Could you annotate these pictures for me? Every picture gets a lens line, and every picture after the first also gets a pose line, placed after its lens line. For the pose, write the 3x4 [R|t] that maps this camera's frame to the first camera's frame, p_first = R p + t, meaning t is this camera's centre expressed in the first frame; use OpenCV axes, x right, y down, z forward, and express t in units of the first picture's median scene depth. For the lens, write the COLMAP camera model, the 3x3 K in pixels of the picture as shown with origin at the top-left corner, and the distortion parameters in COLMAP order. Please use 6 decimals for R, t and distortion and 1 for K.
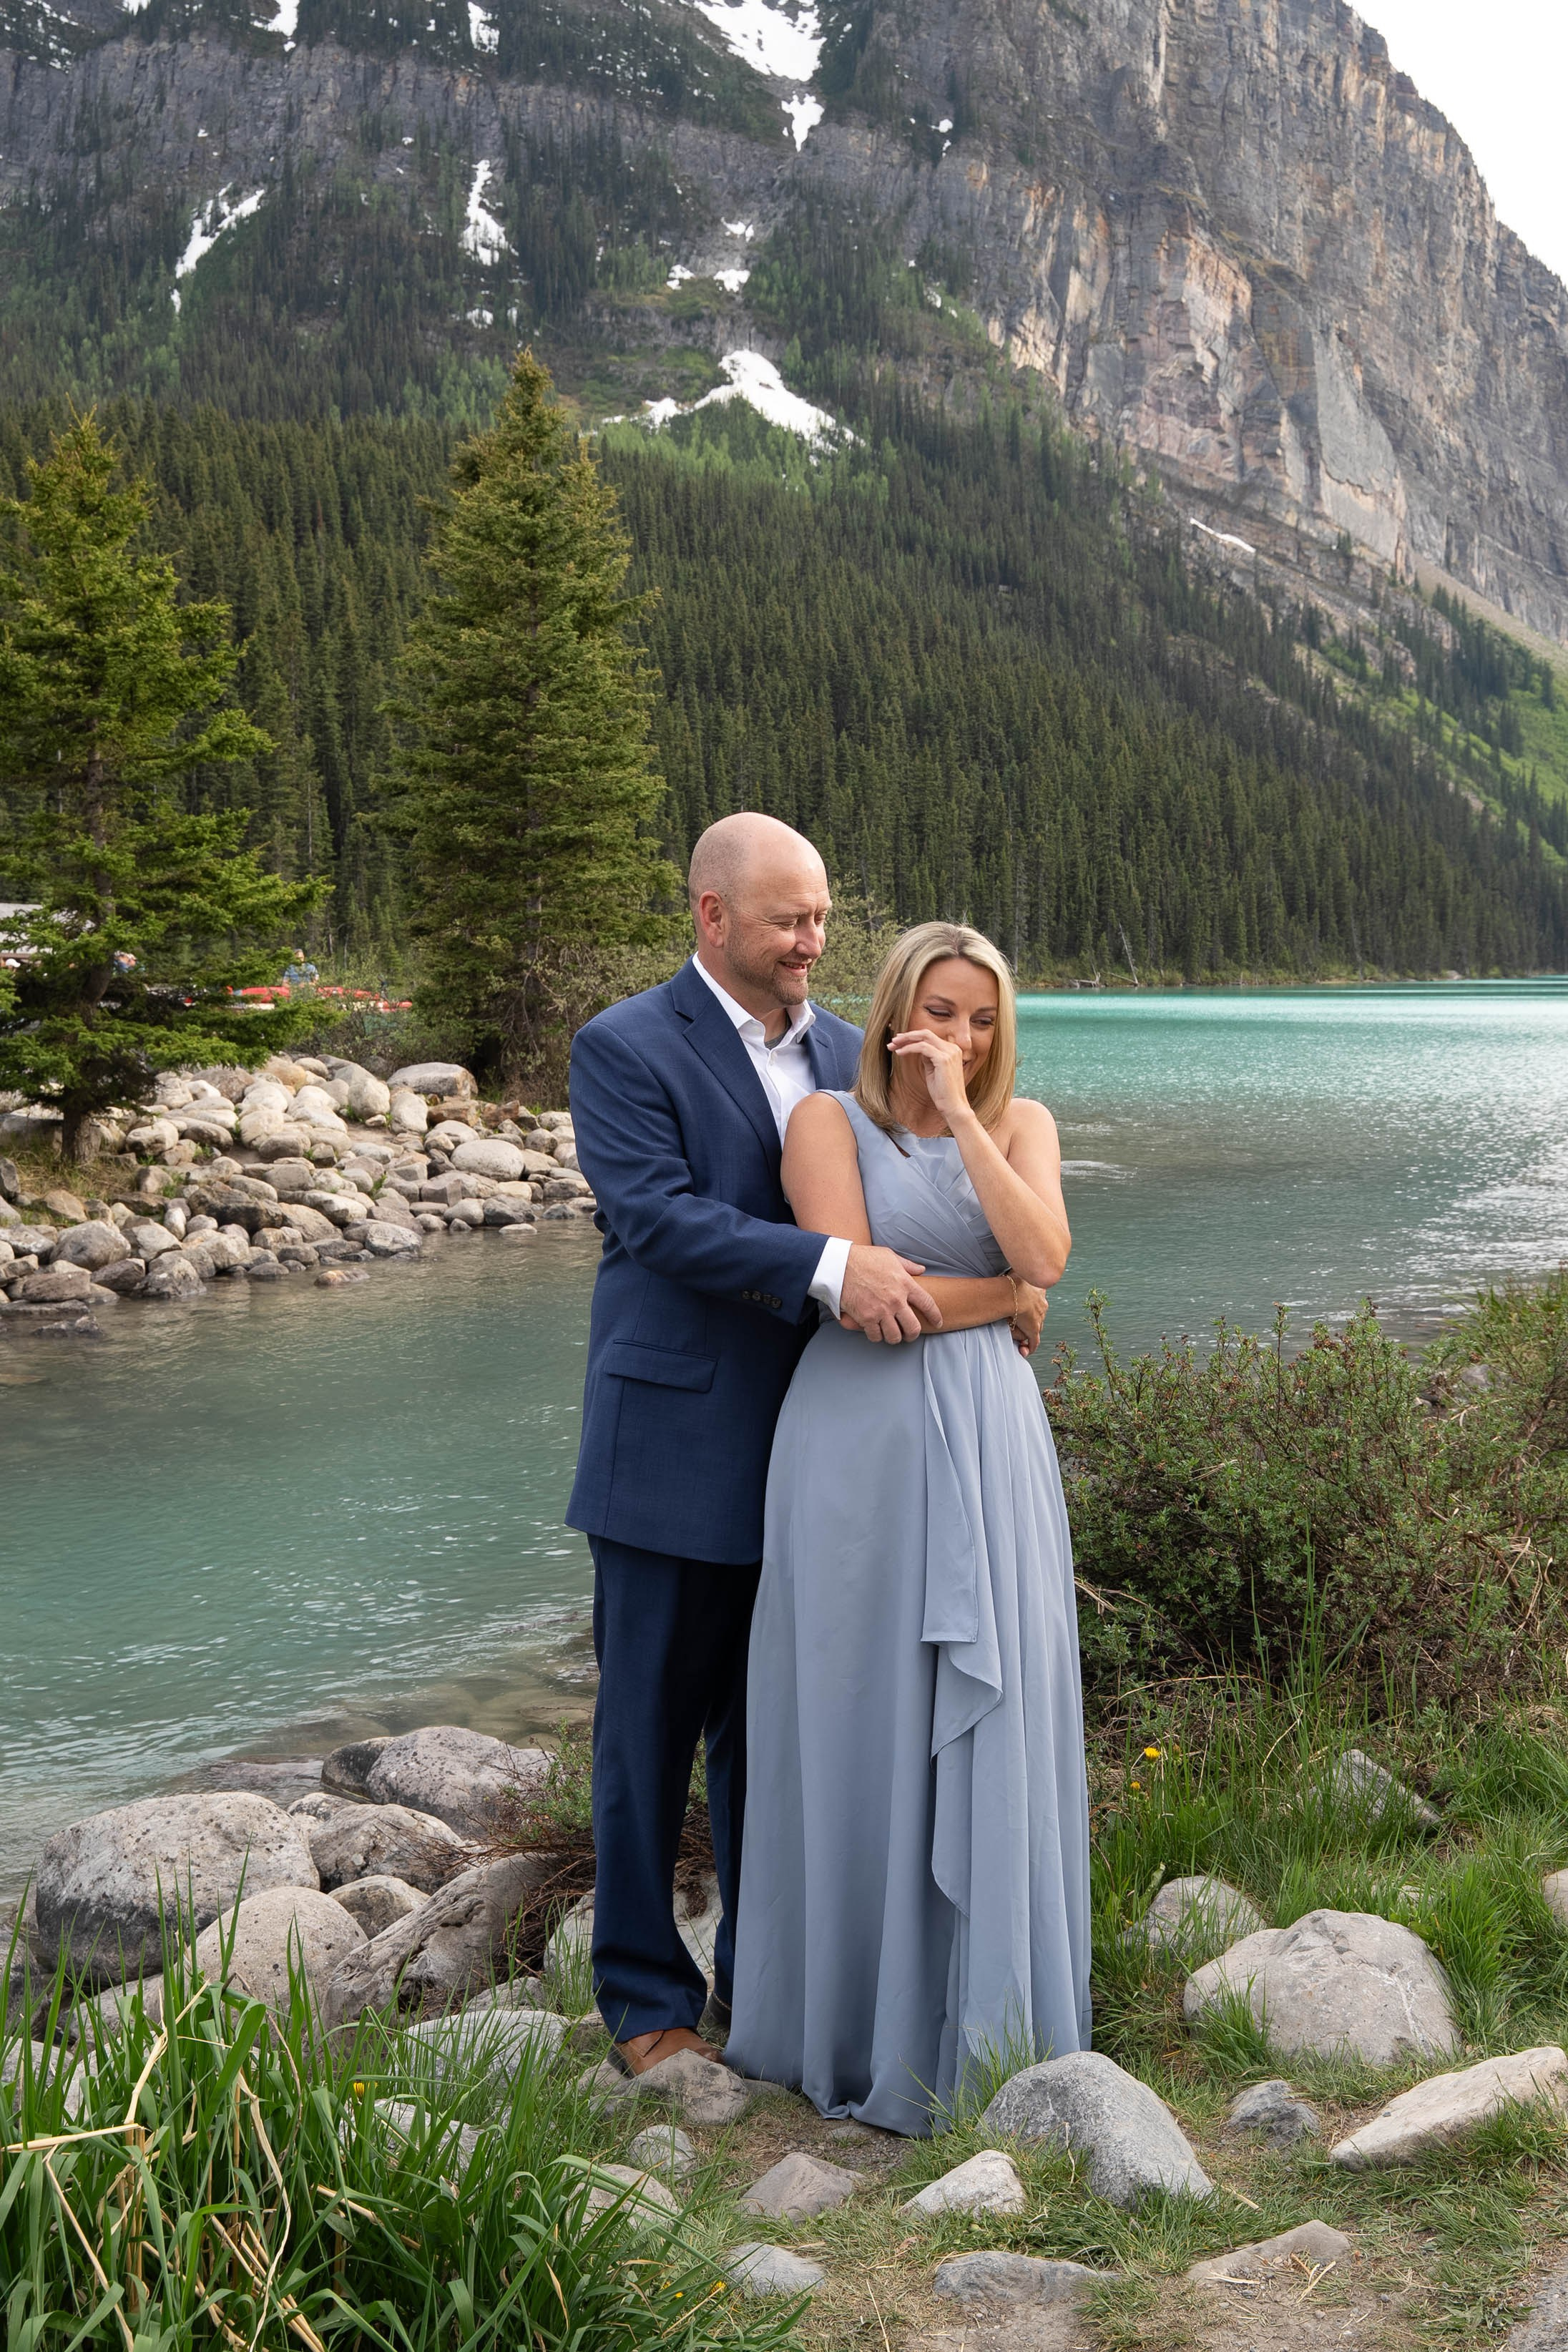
lens RADIAL K [[2552.3, 0, 794.7], [0, 2552.3, 1110.6], [0, 0, 1]] dist [0.002903, -0.014589]
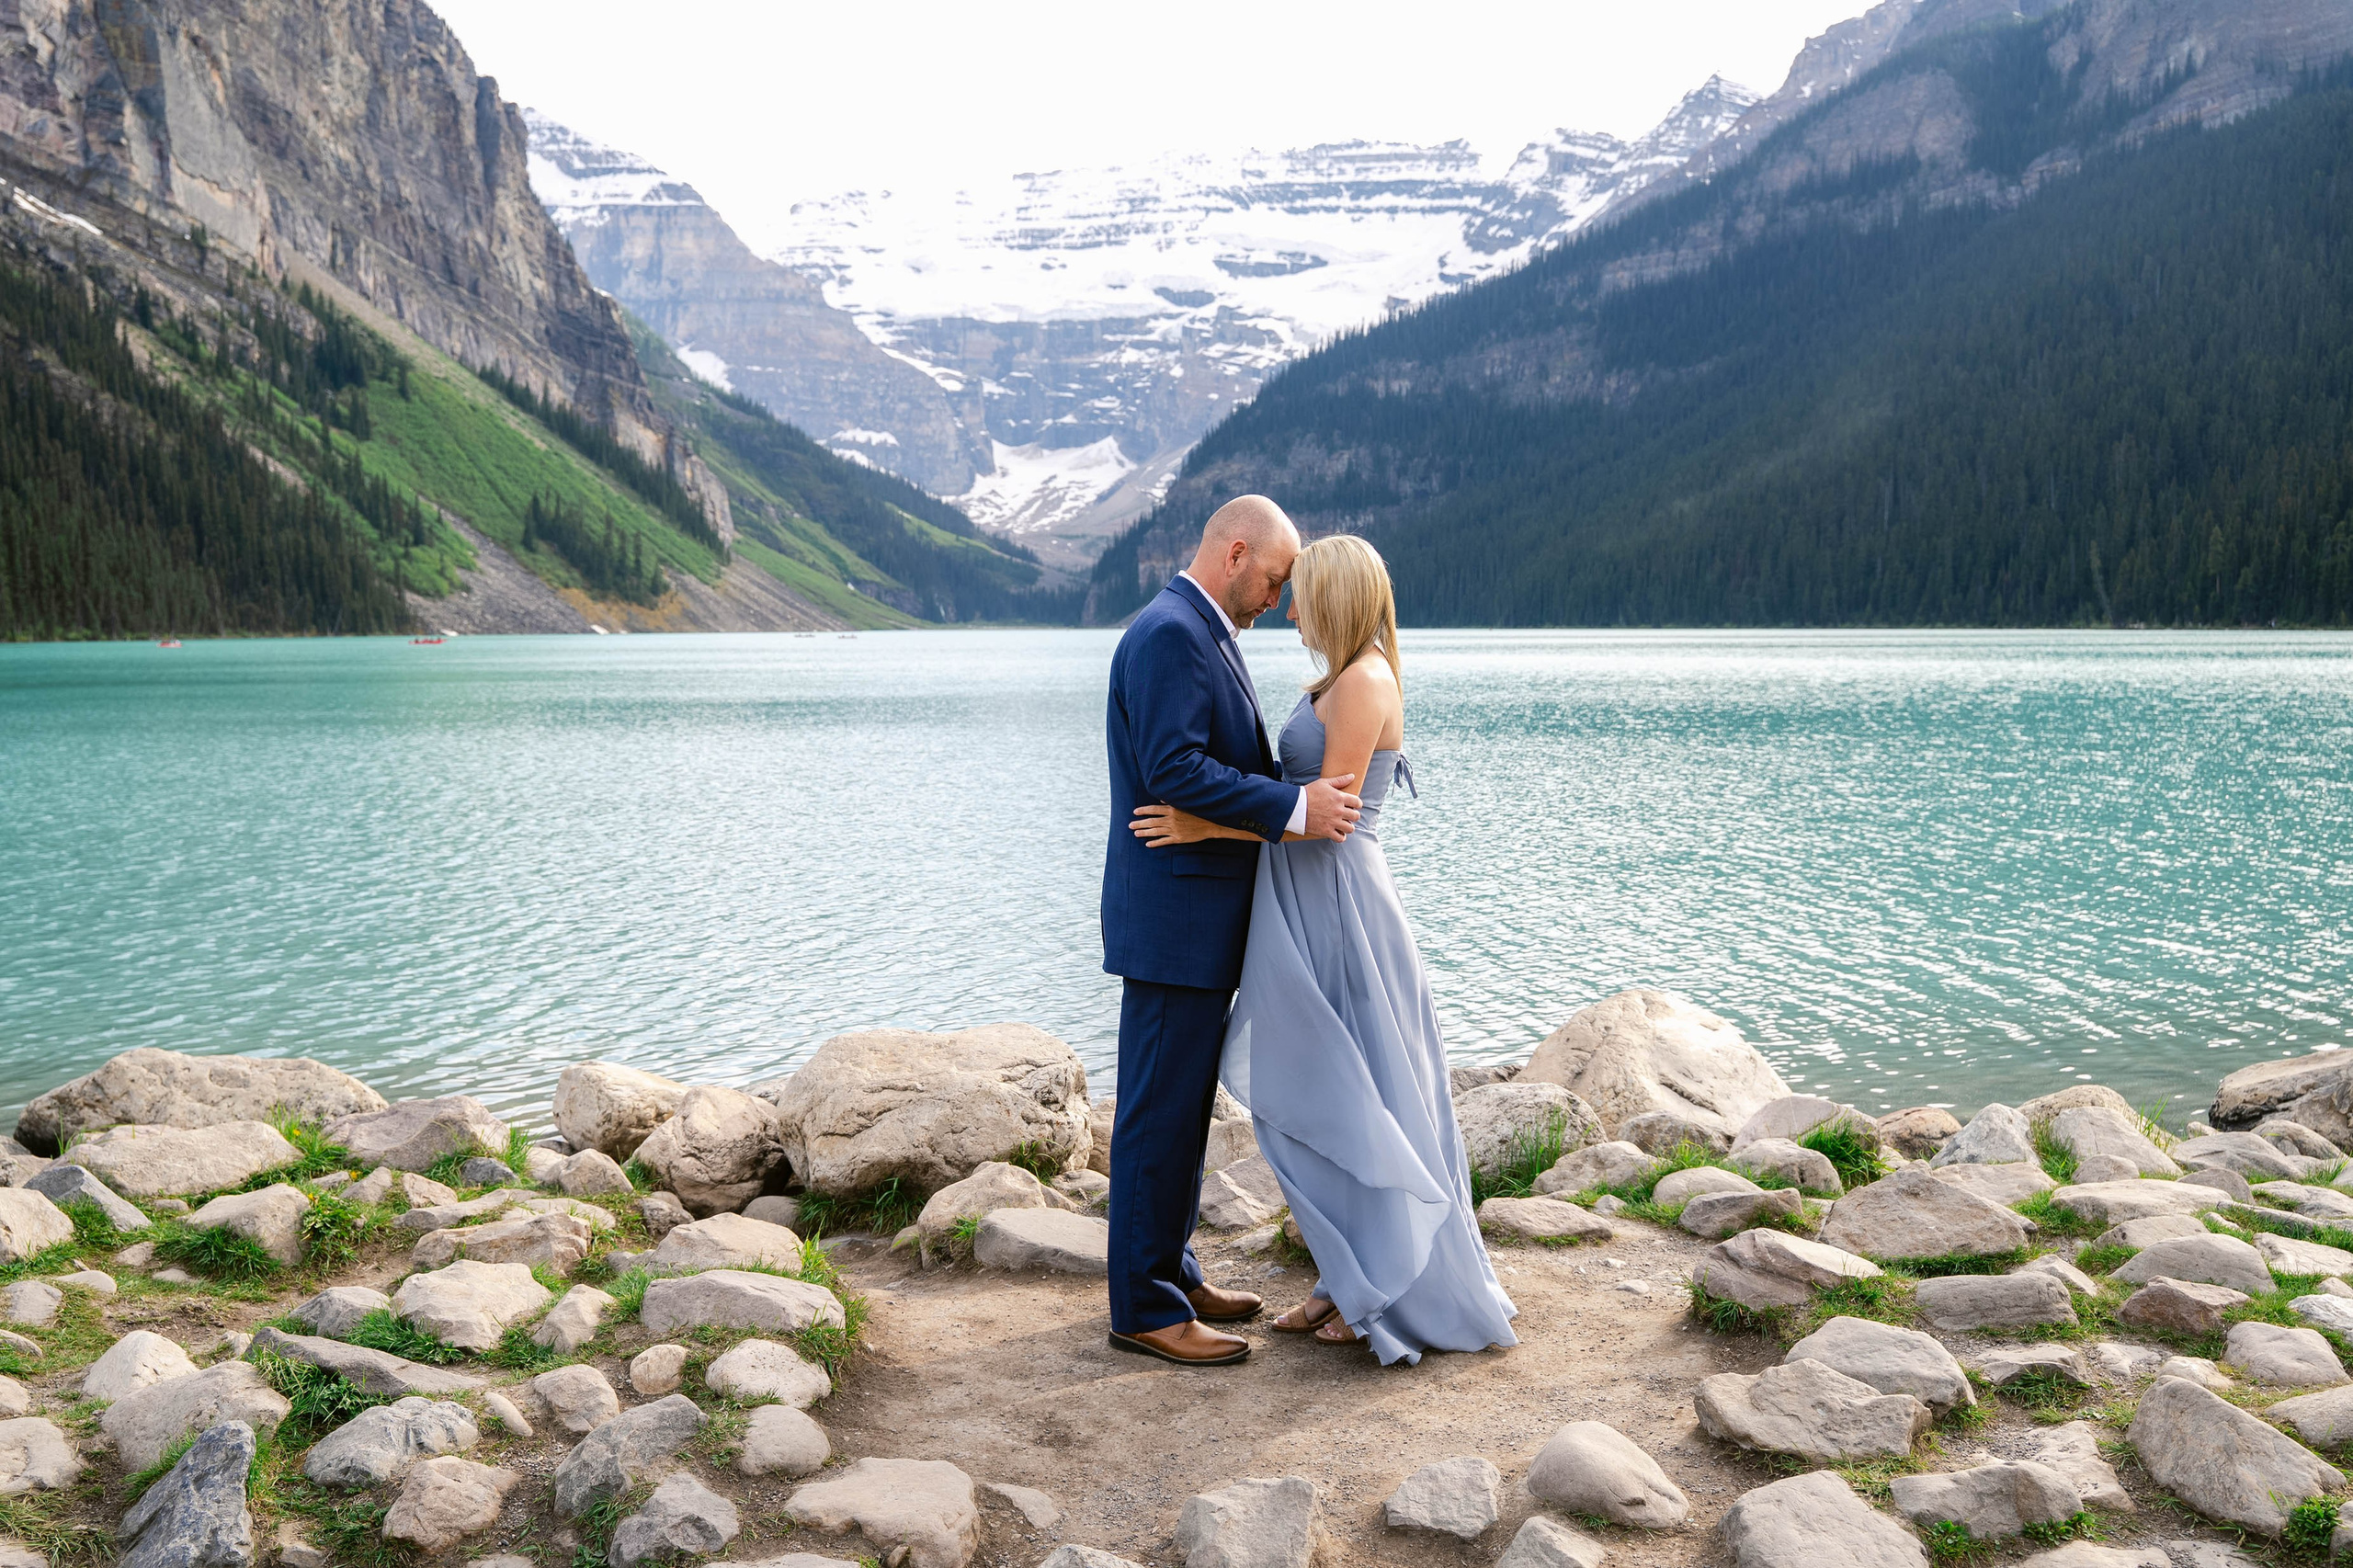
lens RADIAL K [[2141.4, 0, 1154.3], [0, 2141.4, 782.6], [0, 0, 1]] dist [-0.006878, 0.014448]
pose [[0.866222, -0.038184, 0.498198, 0.107964], [0.030569, 0.999258, 0.023435, -0.000831], [-0.498723, -0.005071, 0.866747, 0.020013]]
